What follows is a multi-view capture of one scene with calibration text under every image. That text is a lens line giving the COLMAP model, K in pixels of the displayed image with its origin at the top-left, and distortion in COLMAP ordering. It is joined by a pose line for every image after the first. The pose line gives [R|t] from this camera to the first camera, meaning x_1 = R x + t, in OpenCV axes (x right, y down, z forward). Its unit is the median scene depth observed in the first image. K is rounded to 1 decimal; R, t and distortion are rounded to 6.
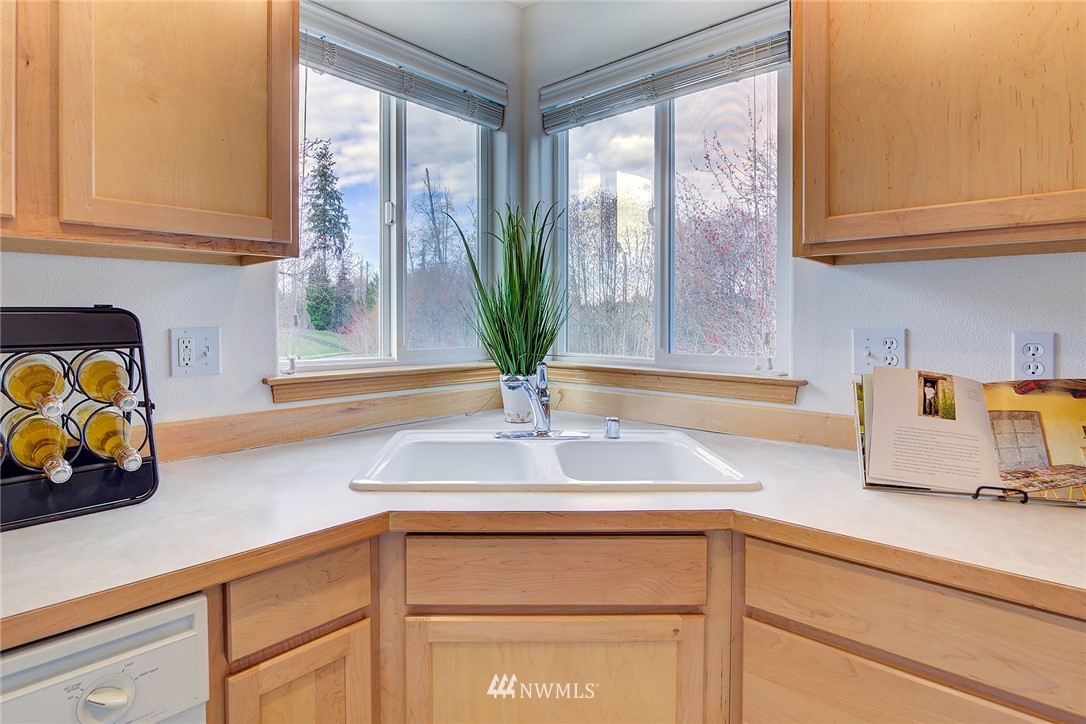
lens RADIAL K [[572.9, 0, 526.1], [0, 572.9, 335.0], [0, 0, 1]] dist [-0.018142, -0.000204]
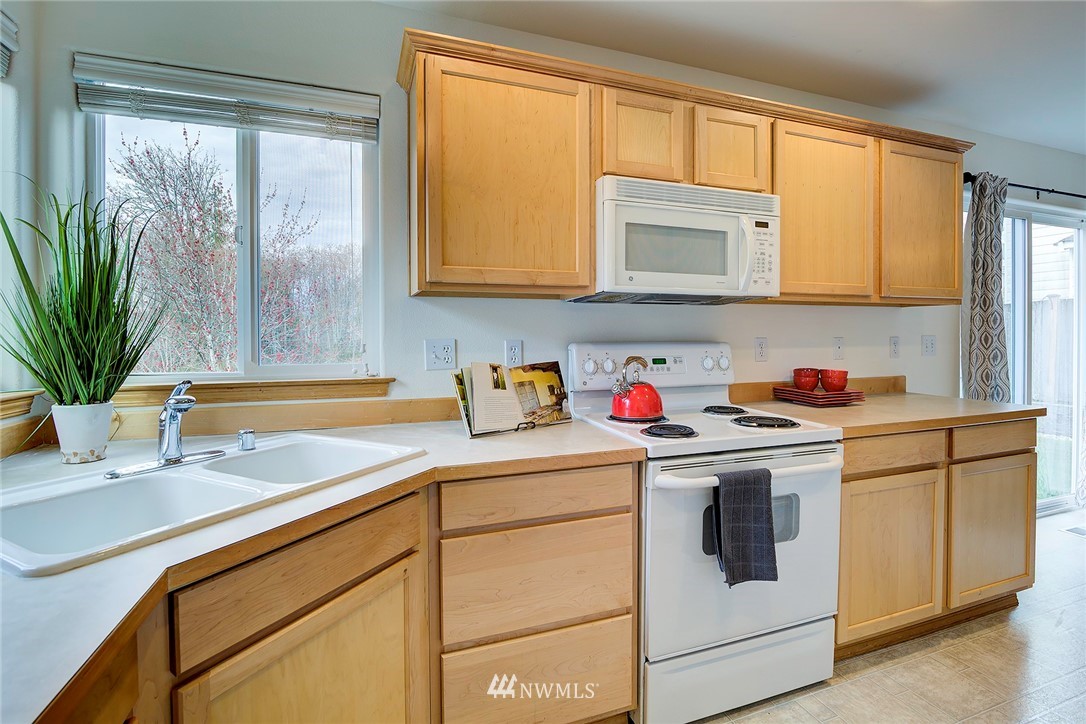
lens RADIAL K [[504.0, 0, 543.5], [0, 504.0, 340.1], [0, 0, 1]] dist [-0.019102, 0.000376]
pose [[0.446300, -0.013407, 0.894783, -0.579768], [0.026588, 0.999645, 0.001717, -0.004882], [-0.894488, 0.023024, 0.446498, 0.174794]]
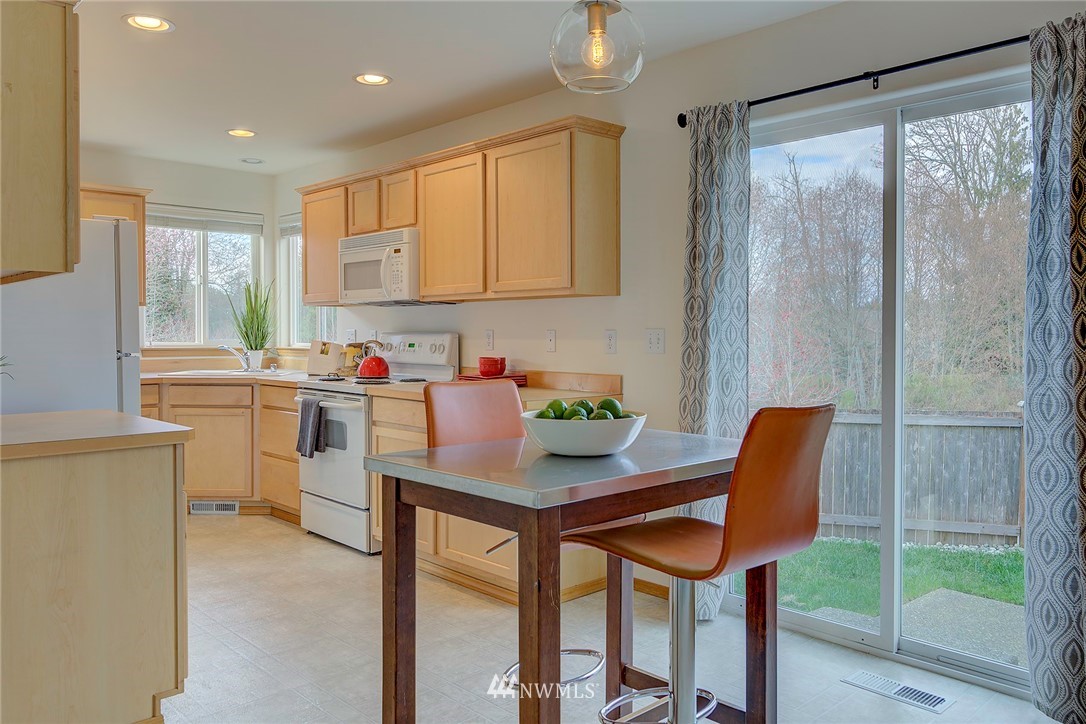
lens RADIAL K [[820.3, 0, 543.6], [0, 820.3, 340.9], [0, 0, 1]] dist [0.003303, 0.001103]
pose [[0.998565, 0.001853, -0.053515, 2.236977], [-0.002675, 0.999880, -0.015289, 0.130353], [0.053480, 0.015410, 0.998450, -3.757266]]
